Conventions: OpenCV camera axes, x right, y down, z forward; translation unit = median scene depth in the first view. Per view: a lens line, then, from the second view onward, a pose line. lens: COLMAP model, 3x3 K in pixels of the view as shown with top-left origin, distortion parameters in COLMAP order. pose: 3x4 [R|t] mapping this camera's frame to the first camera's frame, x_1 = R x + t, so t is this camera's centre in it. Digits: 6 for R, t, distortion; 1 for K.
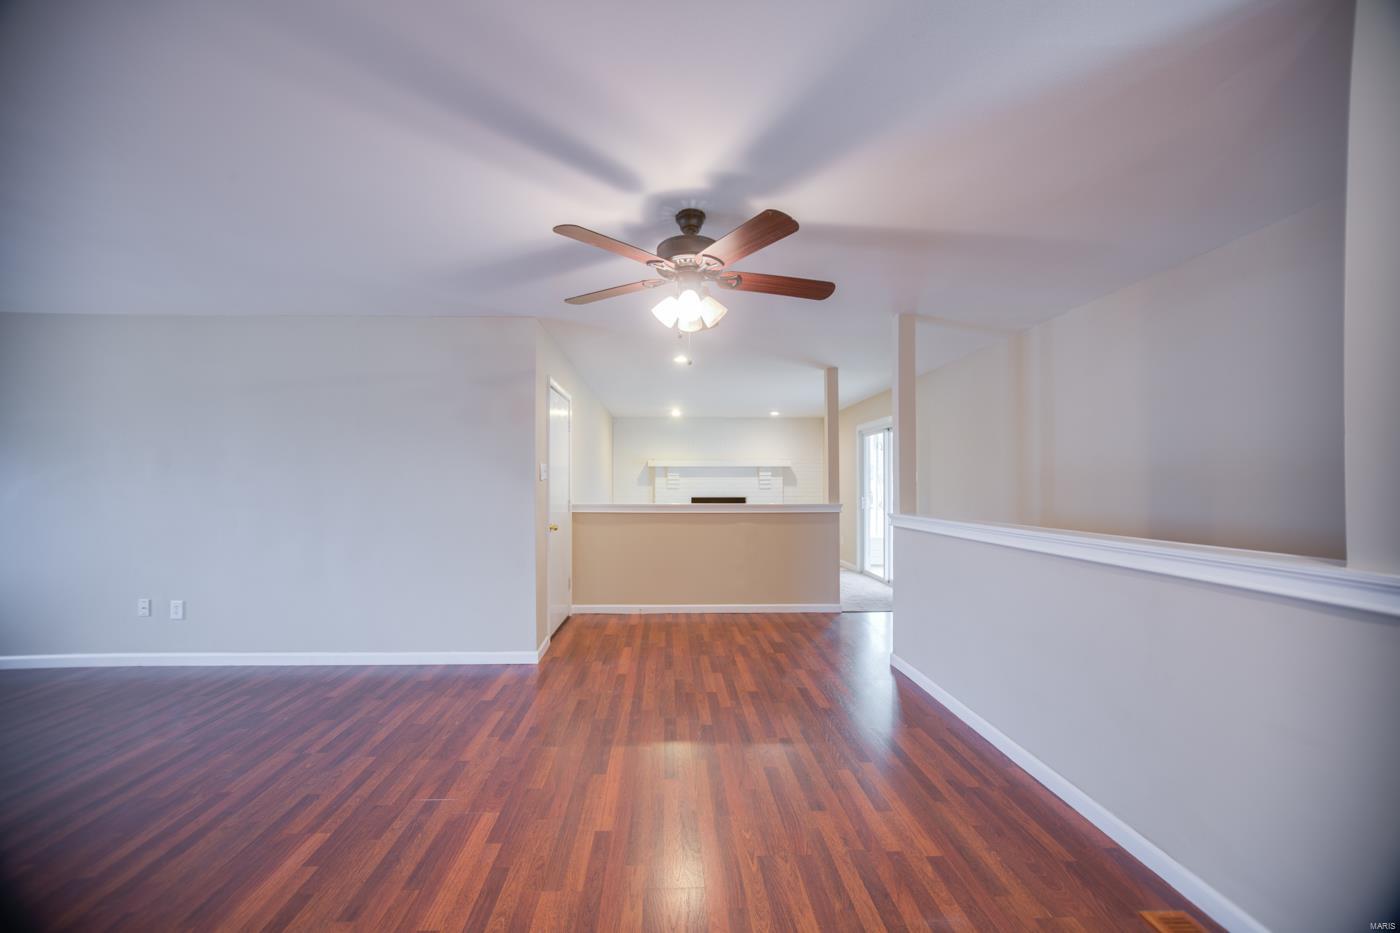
lens RADIAL K [[527.1, 0, 695.1], [0, 527.1, 482.3], [0, 0, 1]] dist [-0.007918, 0.000184]
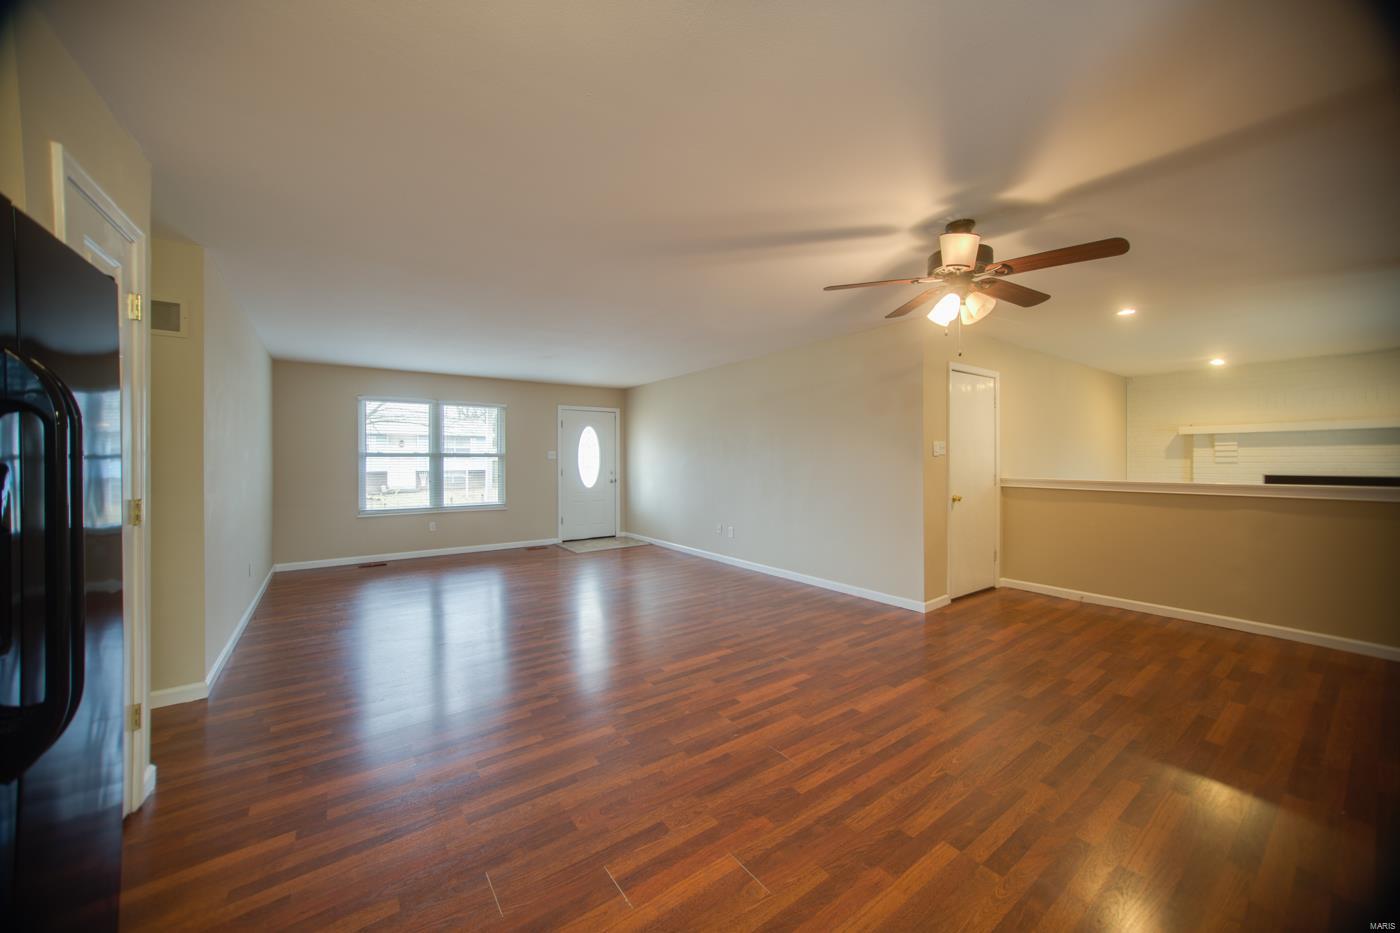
lens RADIAL K [[527.1, 0, 701.2], [0, 527.1, 458.7], [0, 0, 1]] dist [-0.007918, 0.000184]
pose [[0.561801, -0.002836, -0.827267, 0.414264], [0.009352, 0.999952, 0.002923, -0.007431], [0.827219, -0.009379, 0.561801, -0.068728]]
